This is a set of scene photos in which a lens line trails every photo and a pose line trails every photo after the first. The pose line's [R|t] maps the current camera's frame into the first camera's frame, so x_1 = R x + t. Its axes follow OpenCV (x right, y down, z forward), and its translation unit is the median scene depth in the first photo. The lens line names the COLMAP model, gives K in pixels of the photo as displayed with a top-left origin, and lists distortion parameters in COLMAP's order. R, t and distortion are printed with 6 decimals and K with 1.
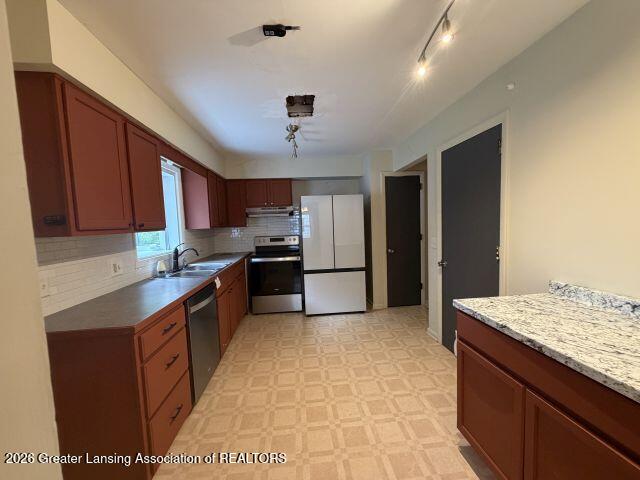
lens RADIAL K [[255.4, 0, 318.6], [0, 255.4, 240.0], [0, 0, 1]] dist [0.003809, -0.000720]
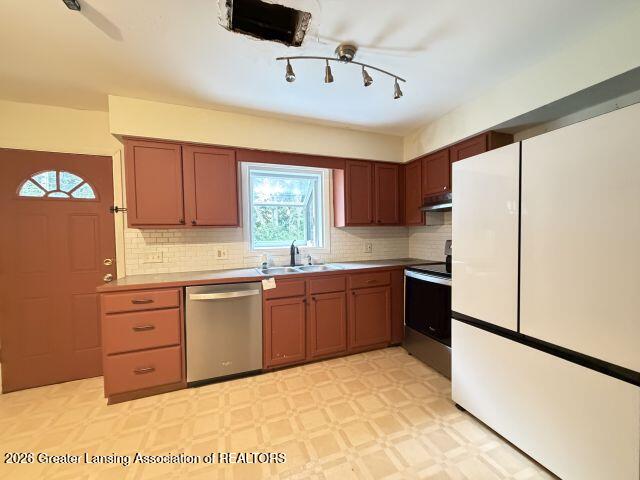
lens RADIAL K [[255.4, 0, 319.3], [0, 255.4, 242.0], [0, 0, 1]] dist [0.003809, -0.000720]
pose [[0.258695, 0.051950, -0.964561, 0.502462], [-0.060515, 0.997463, 0.037492, -0.027449], [0.964062, 0.048672, 0.261183, 0.866191]]
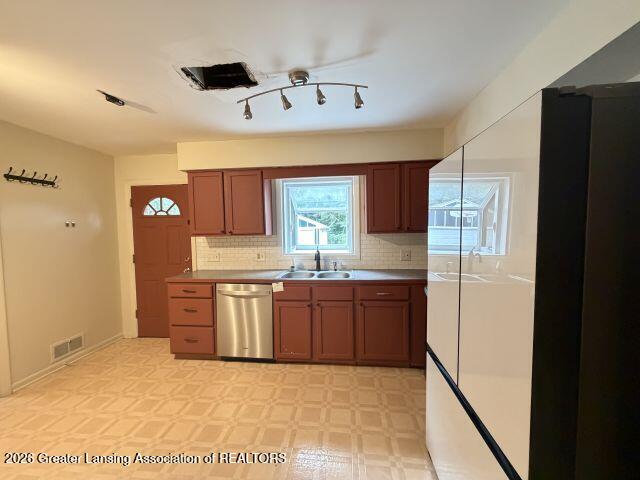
lens RADIAL K [[255.4, 0, 319.1], [0, 255.4, 242.2], [0, 0, 1]] dist [0.003809, -0.000720]
pose [[-0.197620, 0.086575, -0.976448, 0.549883], [-0.049055, 0.993971, 0.098057, -0.121124], [0.979050, 0.067278, -0.192182, 1.270099]]
